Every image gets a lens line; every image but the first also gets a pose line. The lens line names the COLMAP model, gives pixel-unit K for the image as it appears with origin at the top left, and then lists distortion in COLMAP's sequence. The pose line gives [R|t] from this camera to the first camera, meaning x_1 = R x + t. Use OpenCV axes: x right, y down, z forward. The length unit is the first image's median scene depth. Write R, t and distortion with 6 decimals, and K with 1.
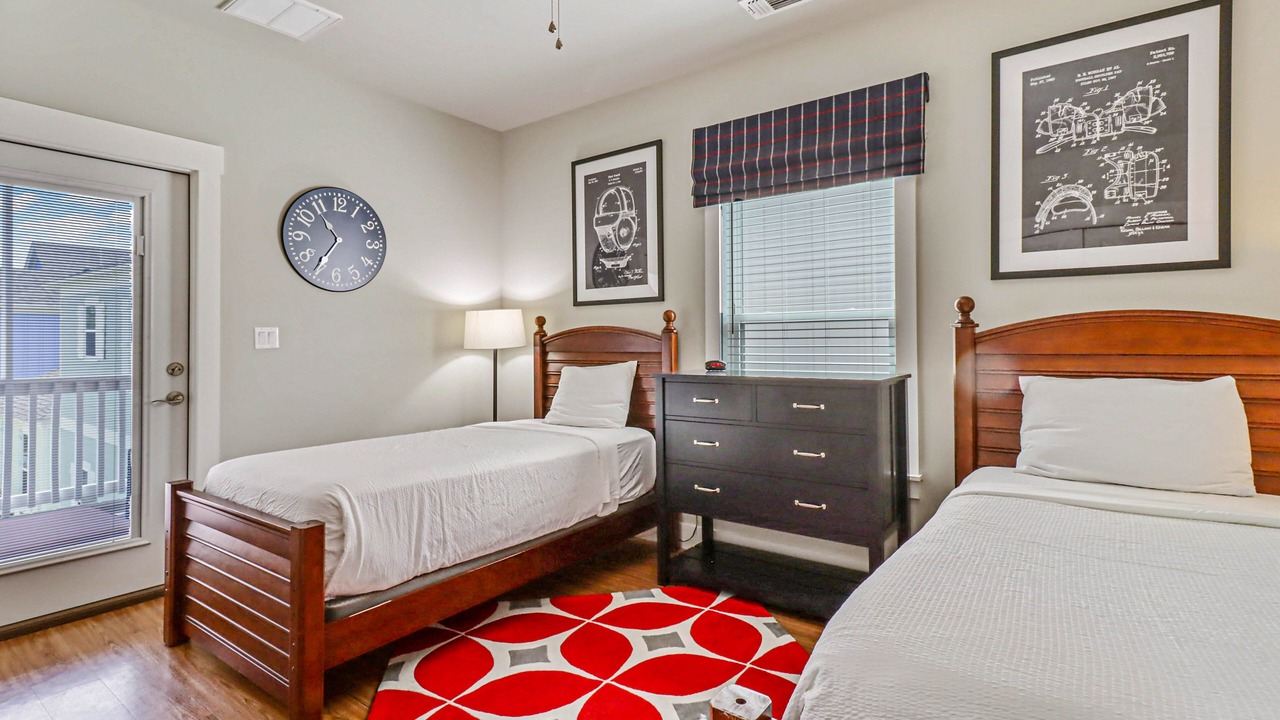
lens RADIAL K [[592.8, 0, 633.2], [0, 592.8, 344.8], [0, 0, 1]] dist [0.013839, 0.000248]
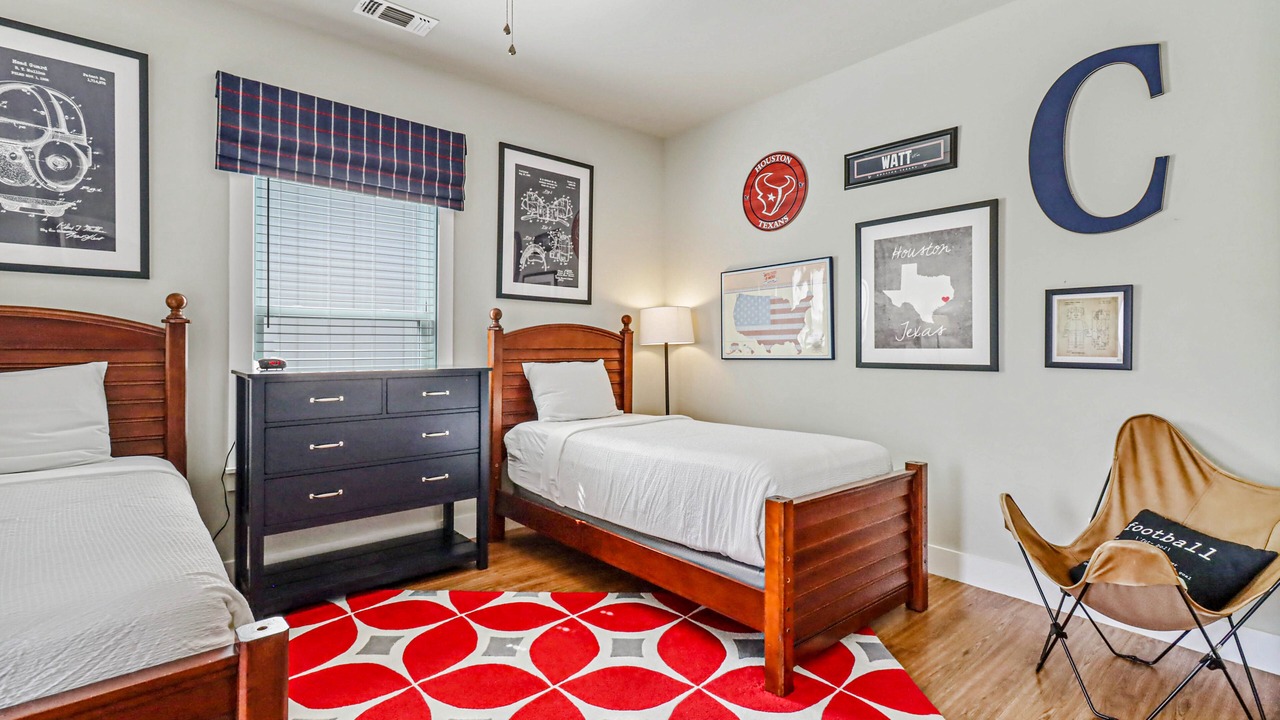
lens RADIAL K [[591.7, 0, 622.3], [0, 591.7, 357.1], [0, 0, 1]] dist [0.013985, -0.000247]
pose [[0.241576, -0.014377, 0.970275, -0.680794], [-0.006177, 0.999847, 0.016353, 0.008973], [-0.970362, -0.009944, 0.241450, 0.334198]]
